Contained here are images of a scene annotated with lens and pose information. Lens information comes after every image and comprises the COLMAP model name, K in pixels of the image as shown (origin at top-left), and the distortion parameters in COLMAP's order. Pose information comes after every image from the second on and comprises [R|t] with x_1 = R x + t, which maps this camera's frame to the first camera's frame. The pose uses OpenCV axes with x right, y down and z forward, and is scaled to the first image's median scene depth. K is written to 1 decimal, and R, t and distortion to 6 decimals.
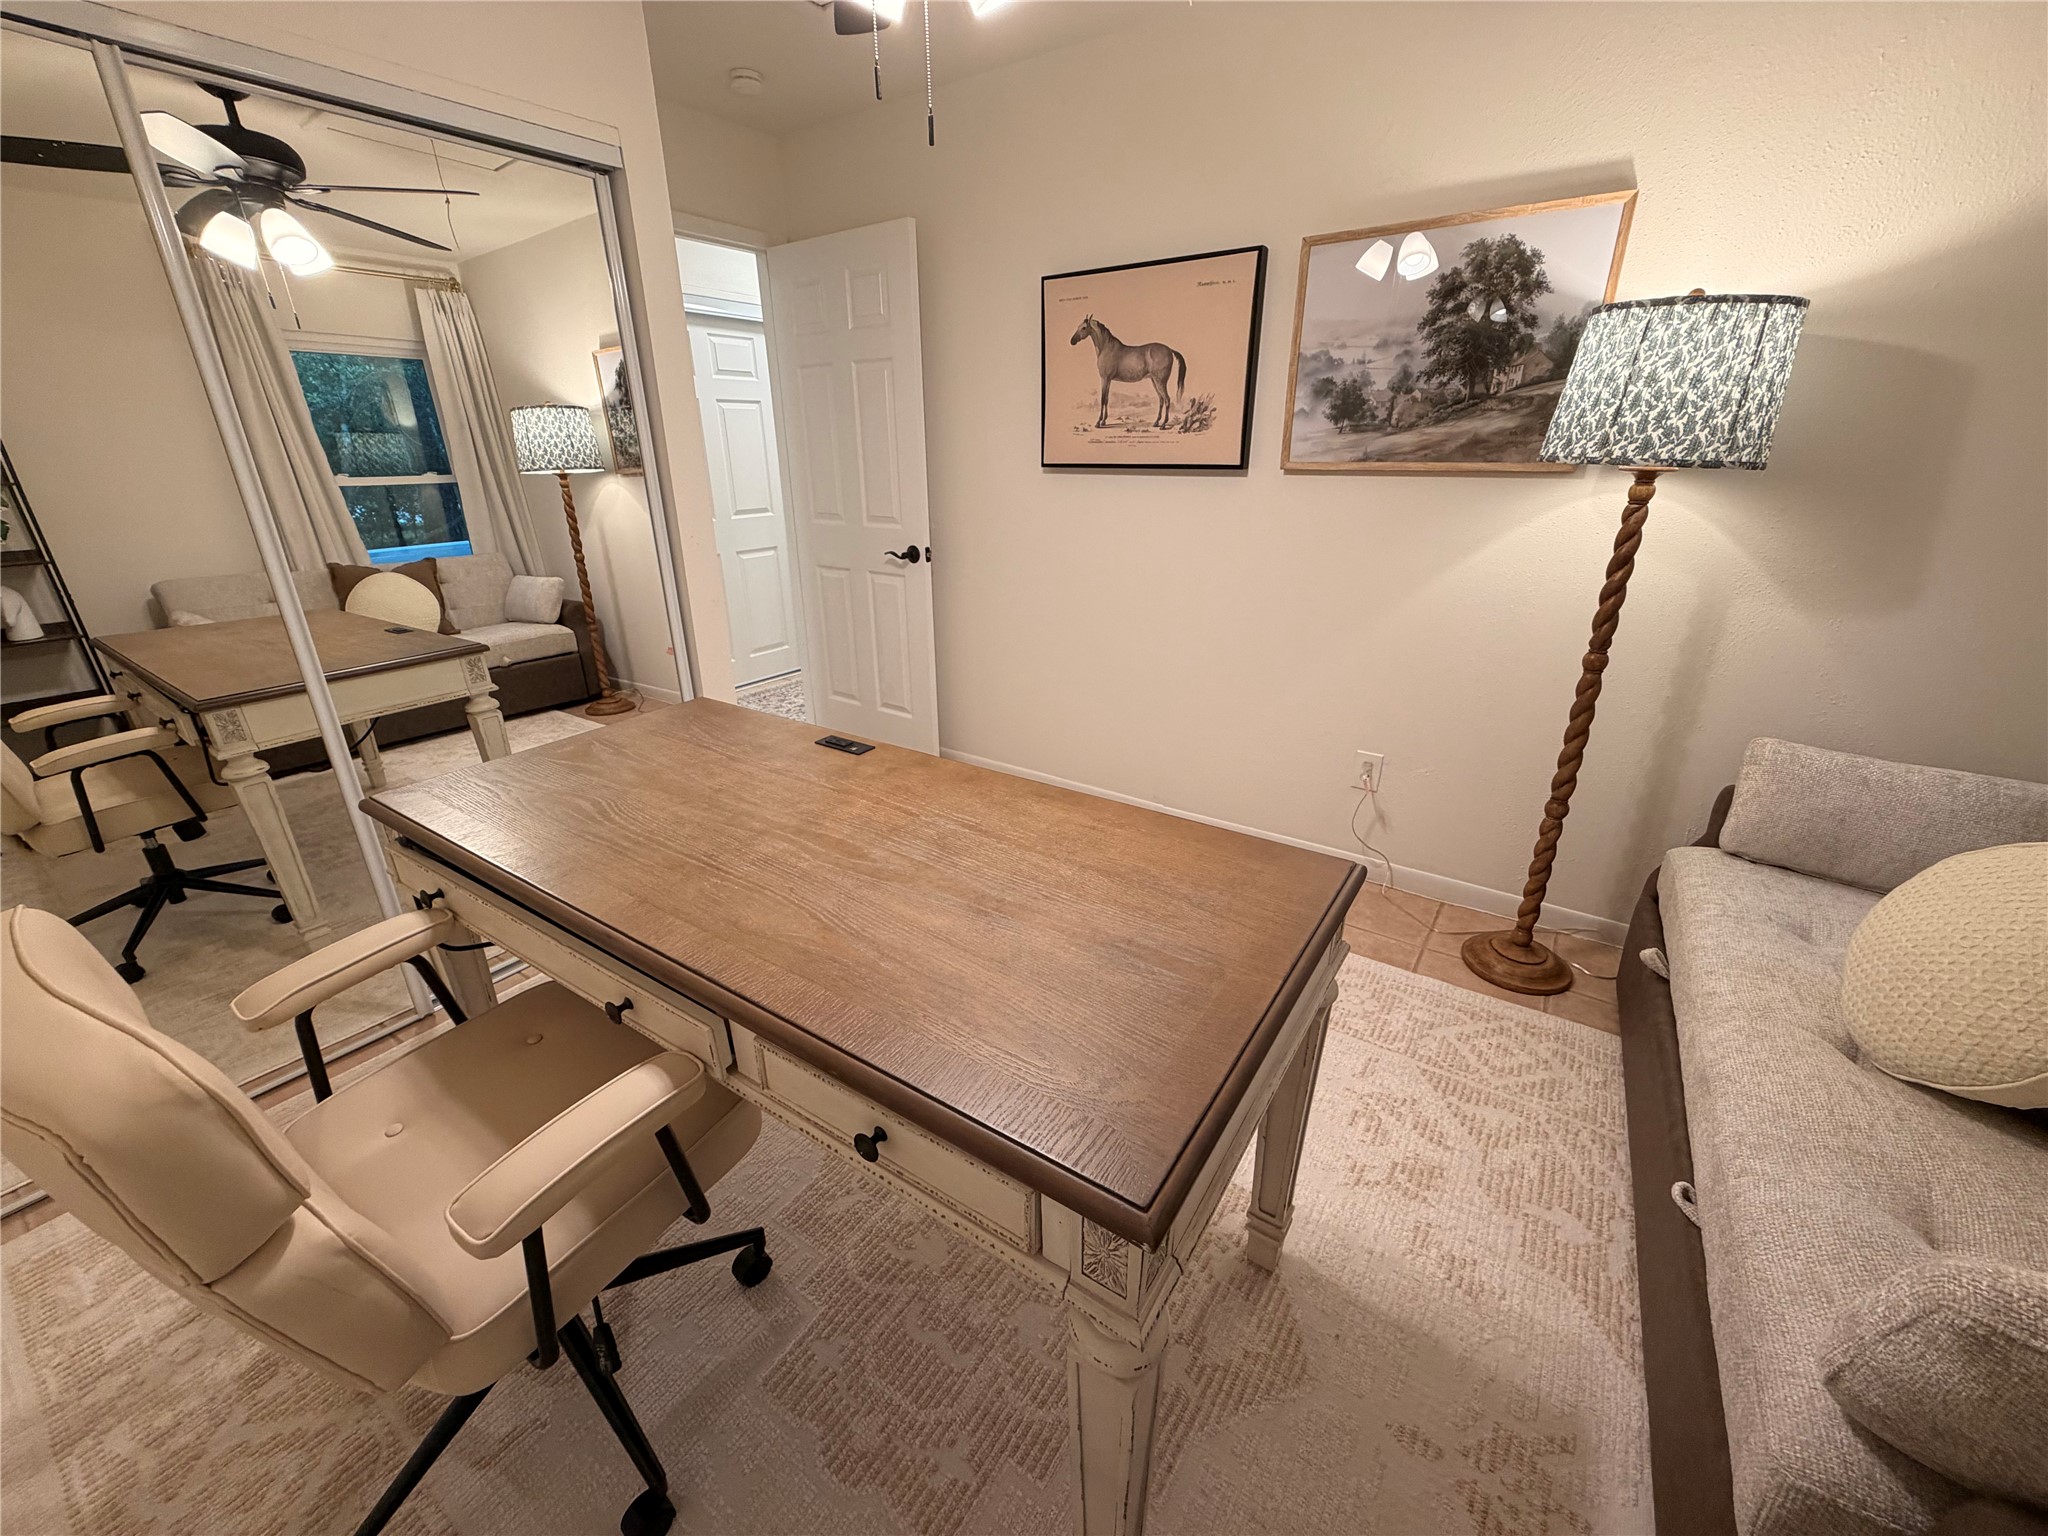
lens RADIAL K [[815.1, 0, 1024.6], [0, 815.1, 773.6], [0, 0, 1]] dist [0.000879, -0.000787]
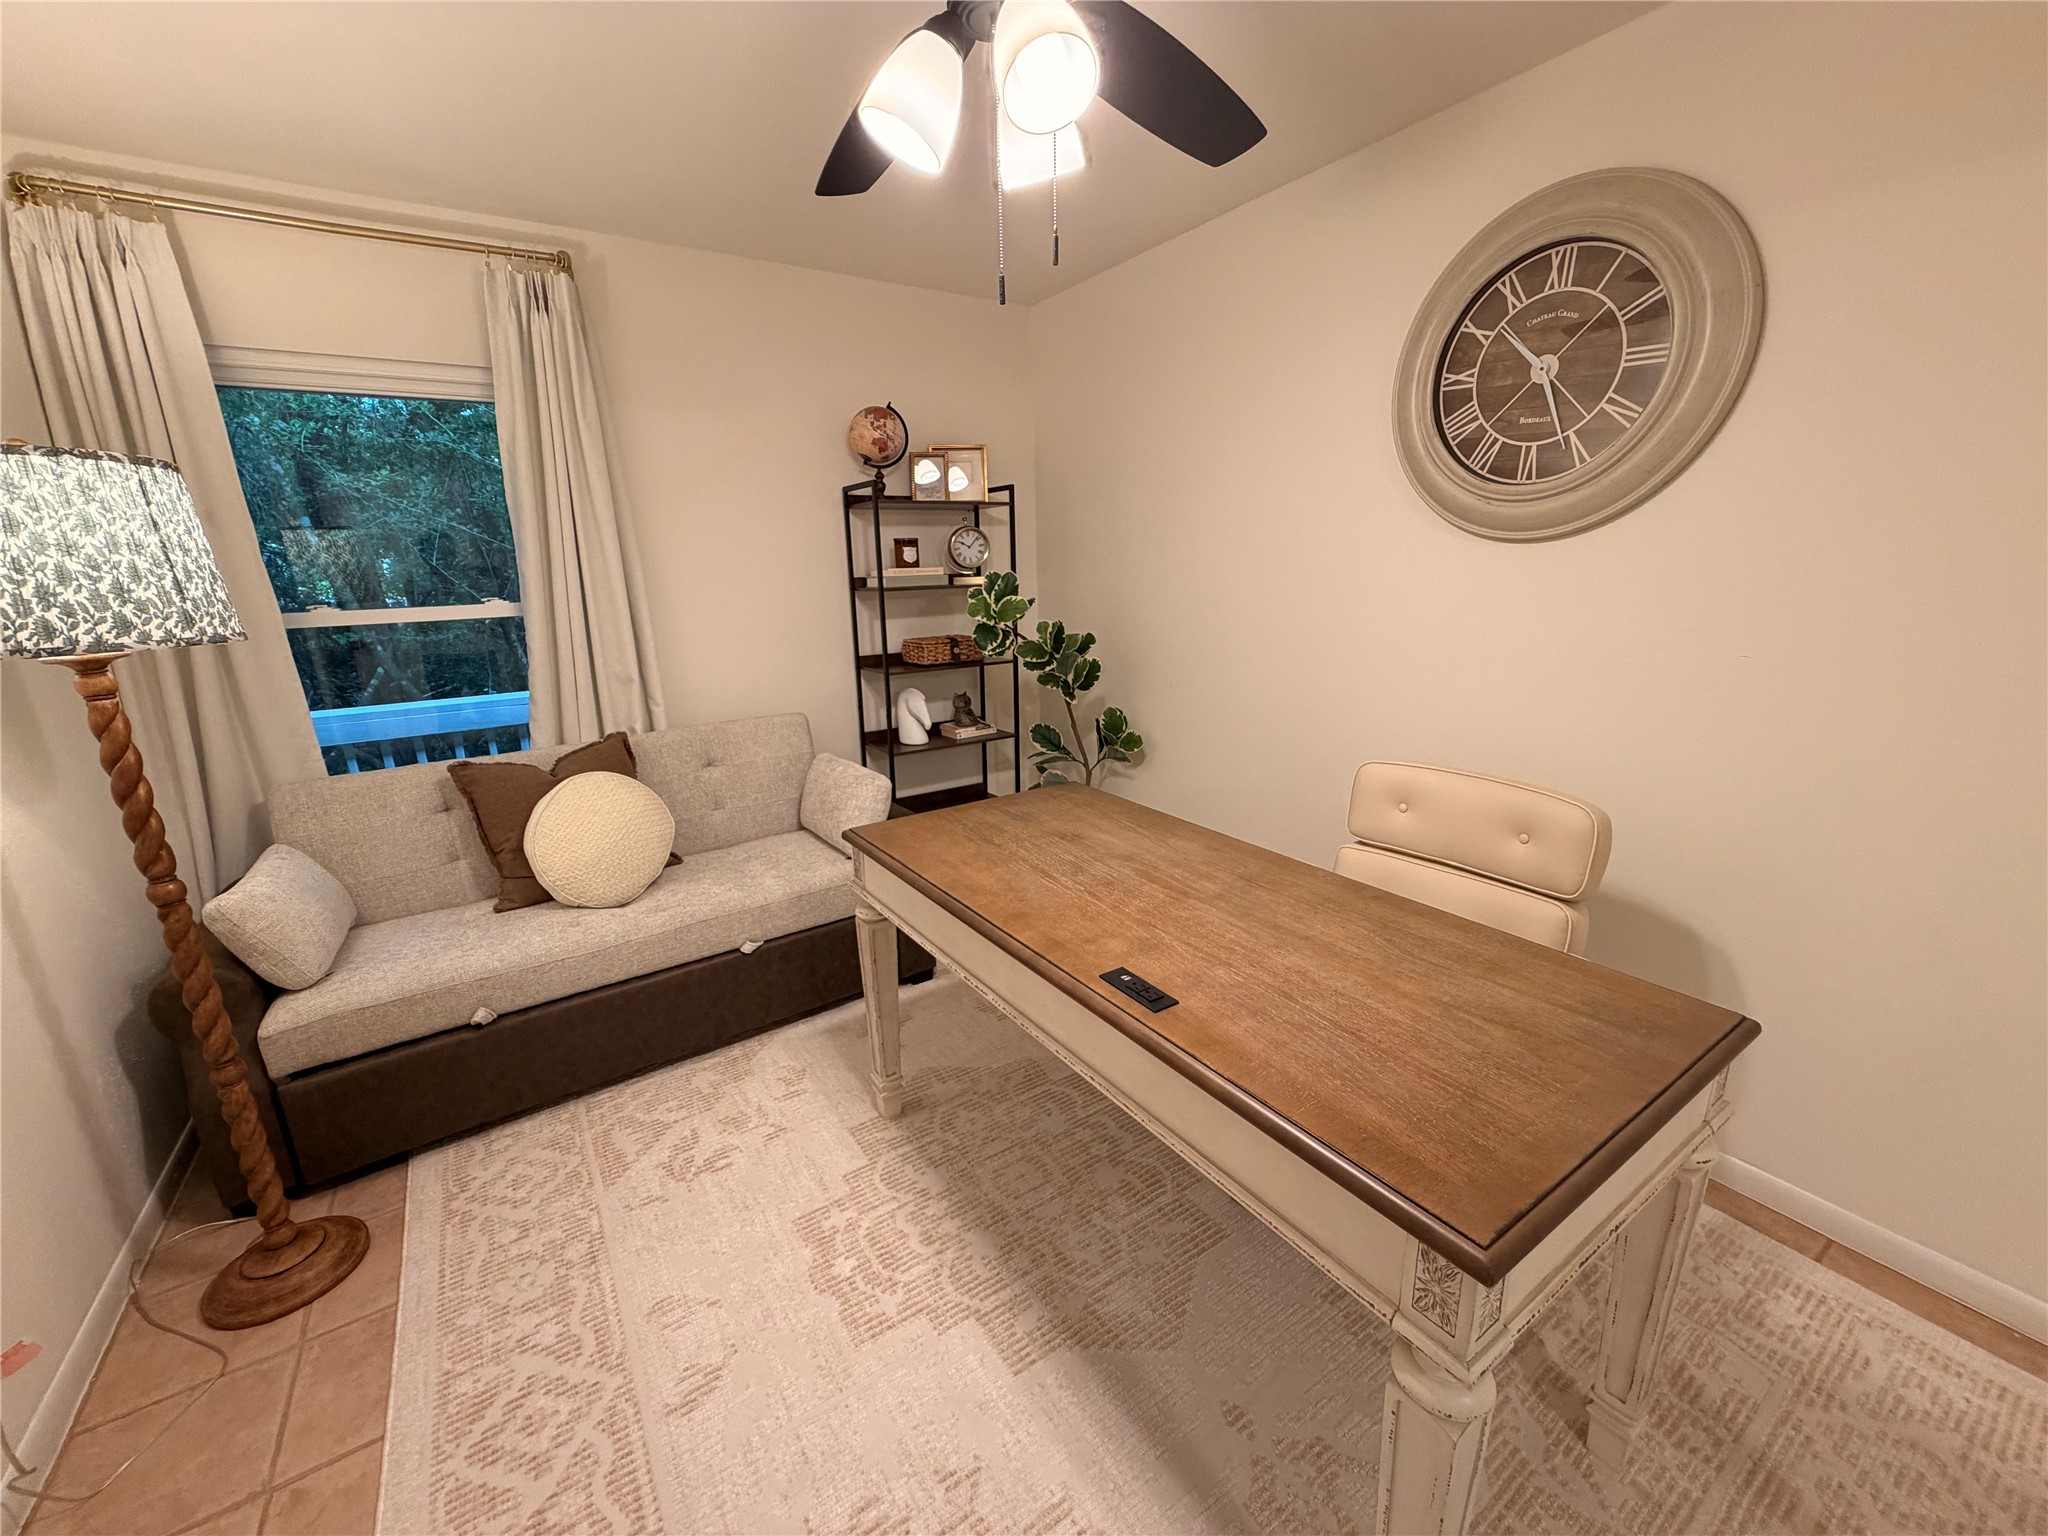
lens RADIAL K [[815.1, 0, 1015.8], [0, 815.1, 764.9], [0, 0, 1]] dist [0.000879, -0.000787]
pose [[-0.922646, -0.065923, 0.379973, -0.457614], [0.173419, 0.809119, 0.561473, -0.748172], [-0.344457, 0.583935, -0.735098, 1.736954]]
